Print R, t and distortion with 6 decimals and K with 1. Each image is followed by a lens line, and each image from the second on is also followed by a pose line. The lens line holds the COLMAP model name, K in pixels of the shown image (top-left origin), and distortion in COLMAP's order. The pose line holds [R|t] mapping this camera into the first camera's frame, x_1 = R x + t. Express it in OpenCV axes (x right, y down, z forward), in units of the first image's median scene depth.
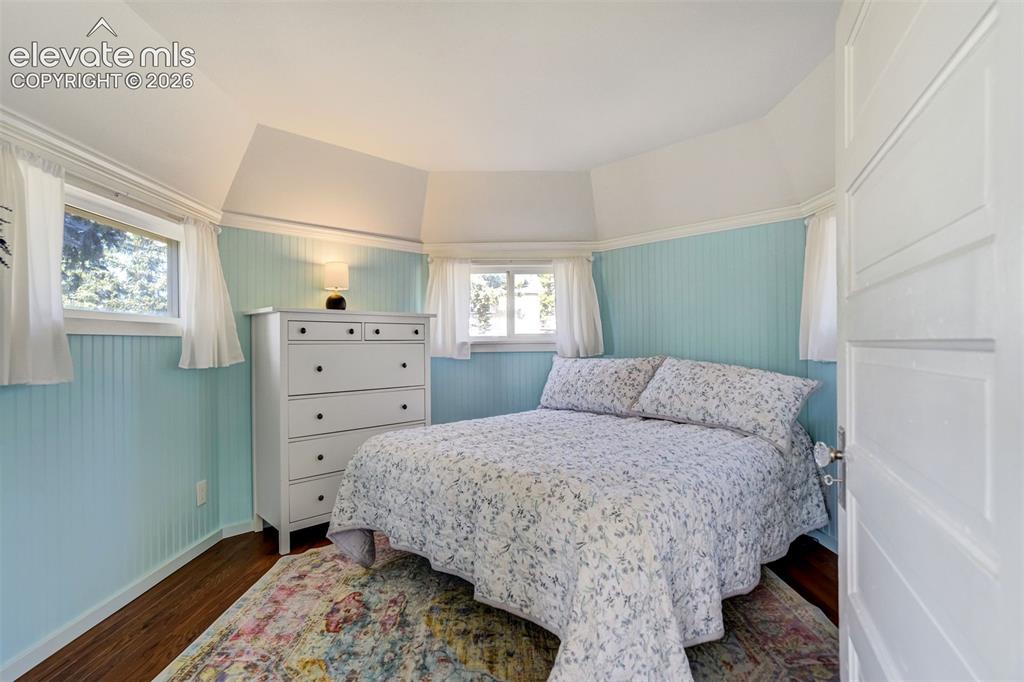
lens RADIAL K [[474.4, 0, 473.1], [0, 474.4, 340.6], [0, 0, 1]] dist [-0.035670, 0.000162]
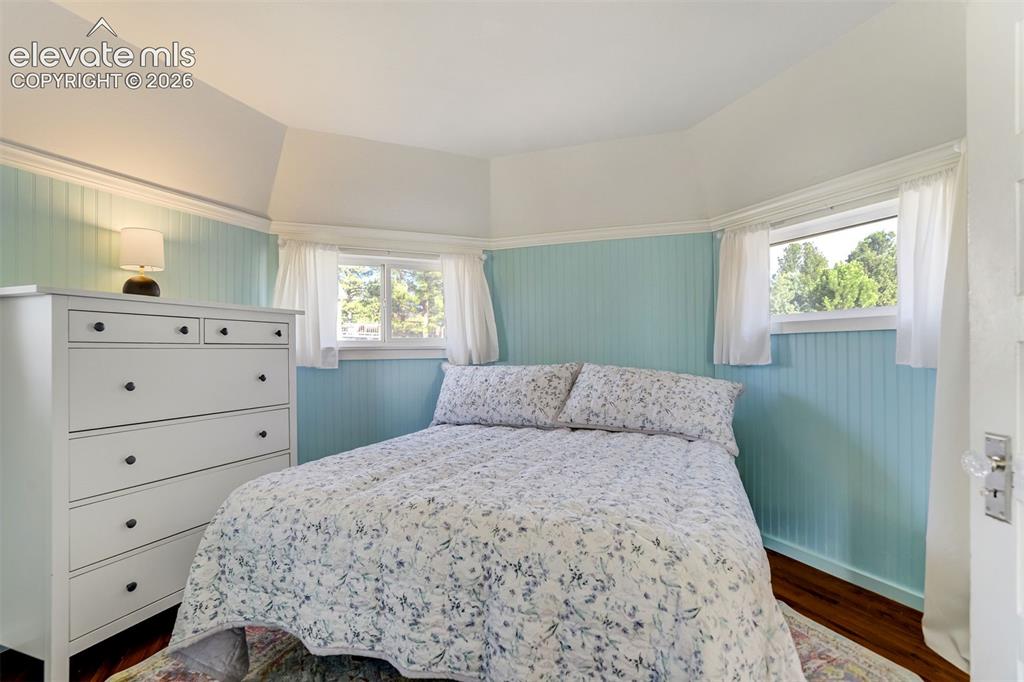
lens RADIAL K [[479.1, 0, 514.9], [0, 479.1, 348.0], [0, 0, 1]] dist [-0.039002, 0.018060]
pose [[0.890263, 0.004197, 0.455428, -0.187176], [-0.003188, 0.999990, -0.002984, 0.009131], [-0.455436, 0.001205, 0.890268, 0.234330]]
